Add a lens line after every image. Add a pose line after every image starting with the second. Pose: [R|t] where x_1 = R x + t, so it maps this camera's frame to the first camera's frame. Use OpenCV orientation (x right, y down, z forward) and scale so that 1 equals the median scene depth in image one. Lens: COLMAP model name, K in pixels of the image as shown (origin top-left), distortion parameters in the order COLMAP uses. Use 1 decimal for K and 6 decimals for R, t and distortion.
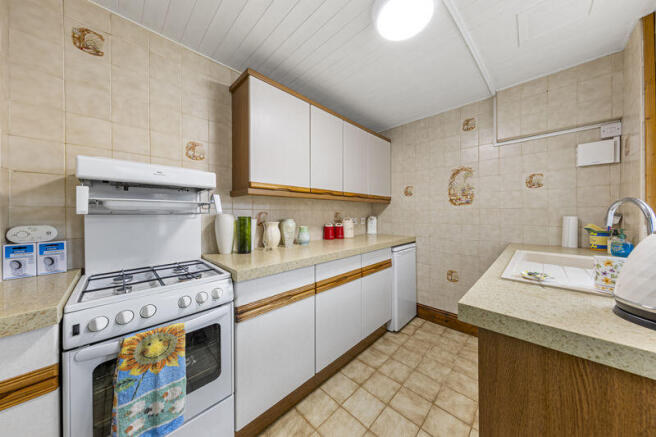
lens RADIAL K [[217.4, 0, 326.7], [0, 217.4, 212.9], [0, 0, 1]] dist [-0.003044, -0.000299]
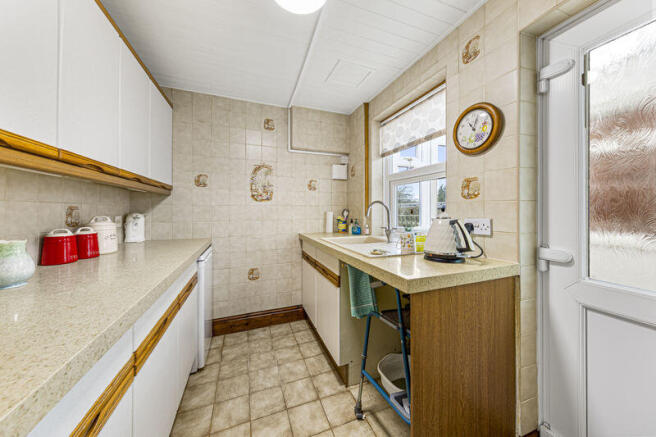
lens RADIAL K [[229.5, 0, 343.5], [0, 229.5, 208.8], [0, 0, 1]] dist [0.000045, -0.000142]
pose [[0.367542, 0.007508, 0.929977, -0.235284], [-0.005596, 0.999967, -0.005862, 0.002852], [-0.929990, -0.003049, 0.367572, 0.260914]]
